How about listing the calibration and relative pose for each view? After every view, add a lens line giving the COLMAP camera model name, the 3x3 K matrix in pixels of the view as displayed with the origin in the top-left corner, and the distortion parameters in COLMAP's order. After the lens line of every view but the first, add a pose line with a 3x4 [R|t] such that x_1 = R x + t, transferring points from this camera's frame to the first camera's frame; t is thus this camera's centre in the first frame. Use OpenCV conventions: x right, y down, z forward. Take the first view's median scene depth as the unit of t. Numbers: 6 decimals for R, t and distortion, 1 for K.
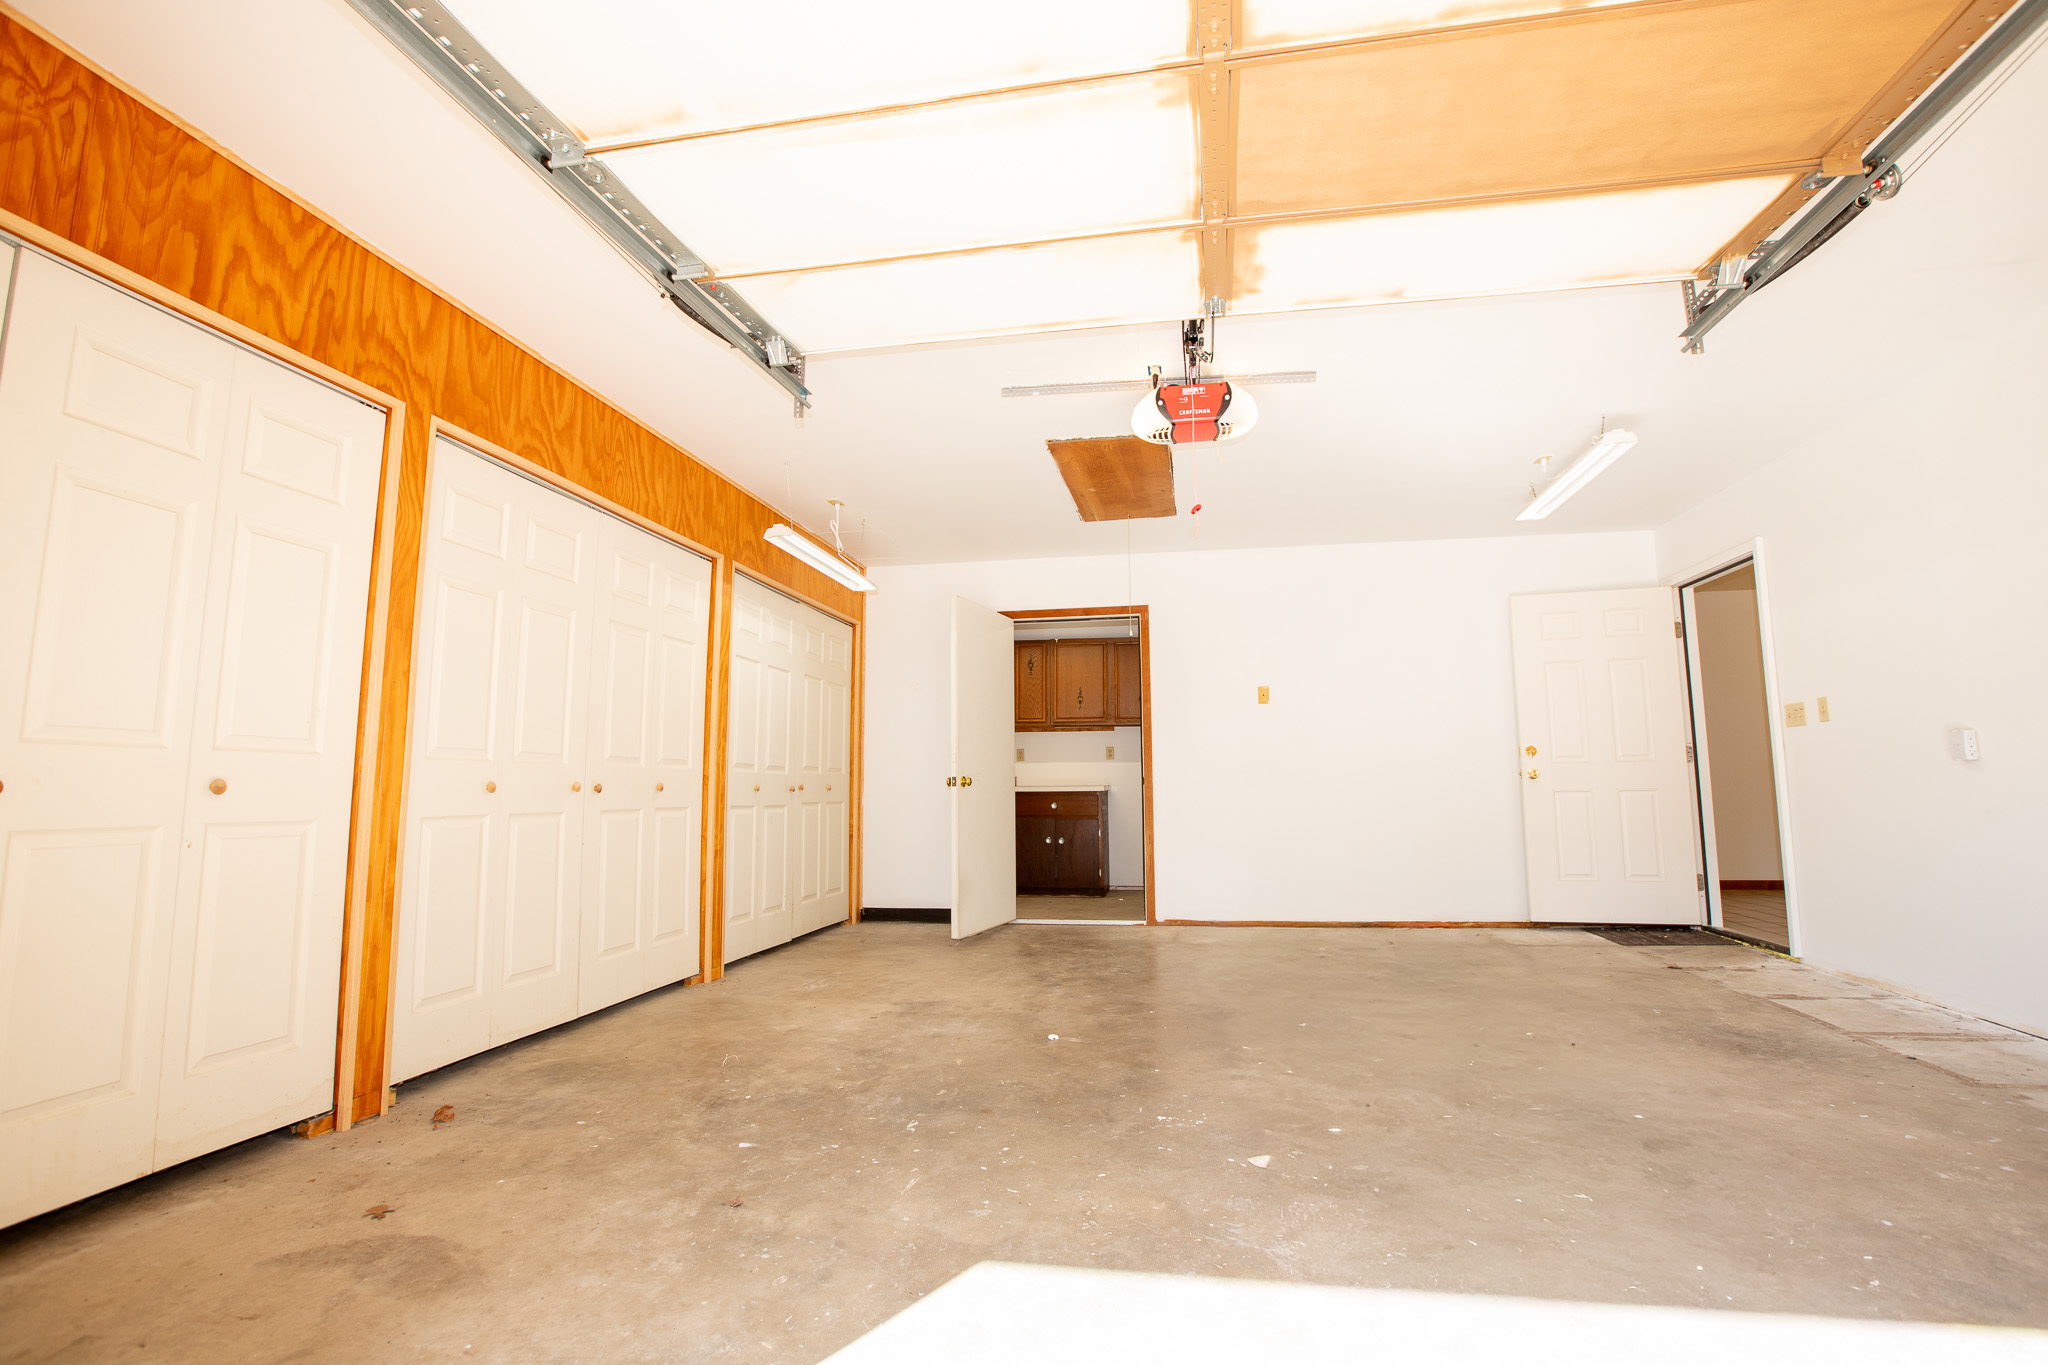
lens RADIAL K [[936.8, 0, 1039.5], [0, 936.8, 677.7], [0, 0, 1]] dist [-0.038960, 0.009725]
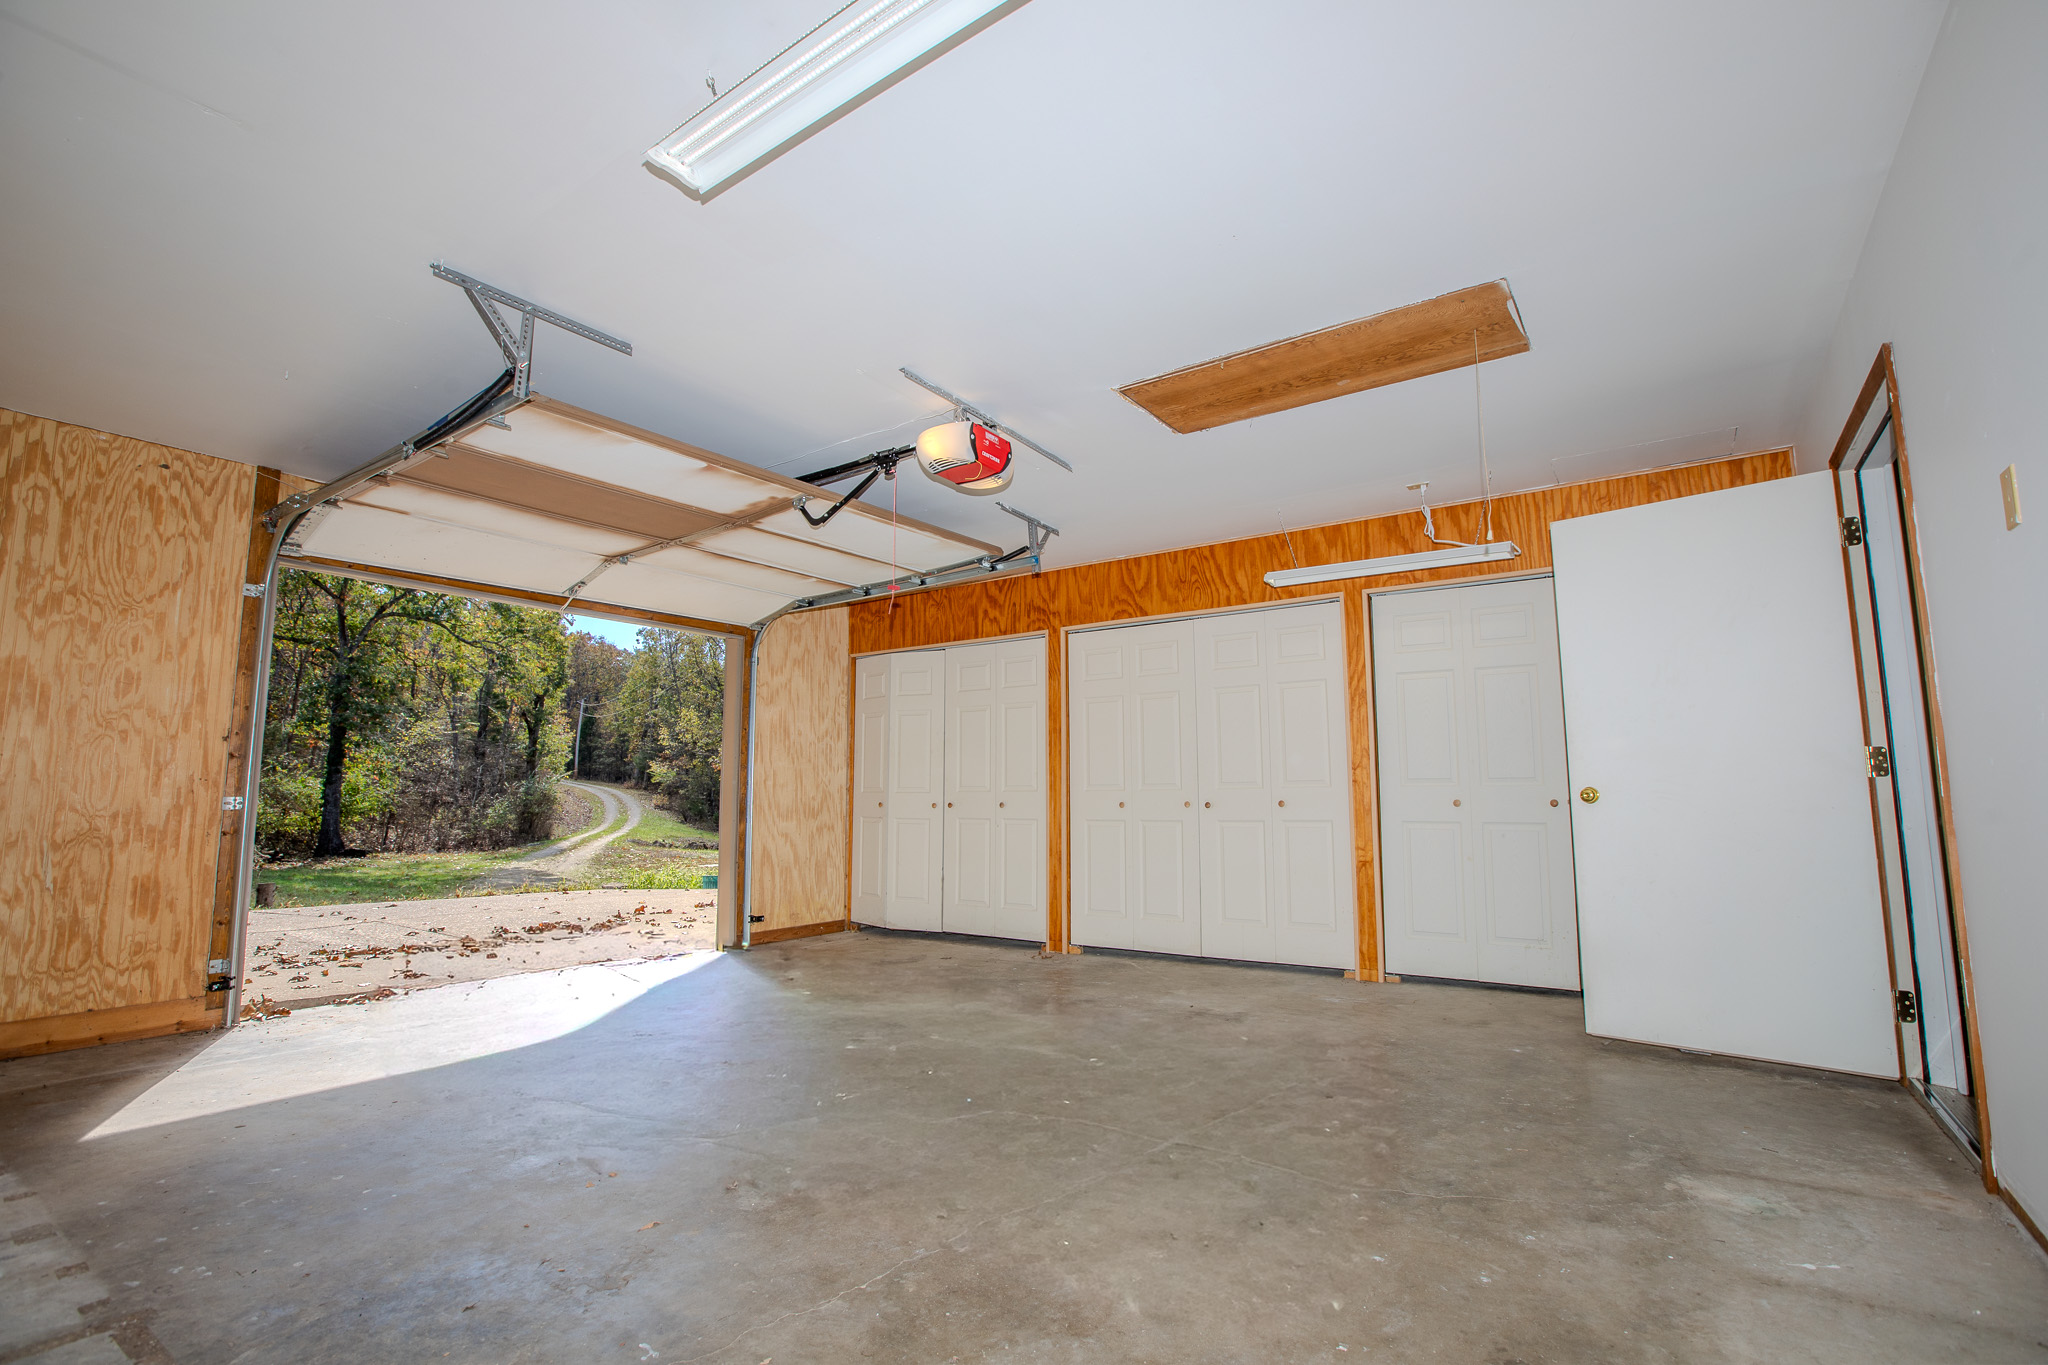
lens RADIAL K [[936.8, 0, 1033.4], [0, 936.8, 680.9], [0, 0, 1]] dist [-0.038960, 0.009725]
pose [[-0.412707, -0.102347, -0.905096, 1.132047], [0.113972, 0.980056, -0.162792, 0.155029], [0.903705, -0.170341, -0.392811, 1.536305]]
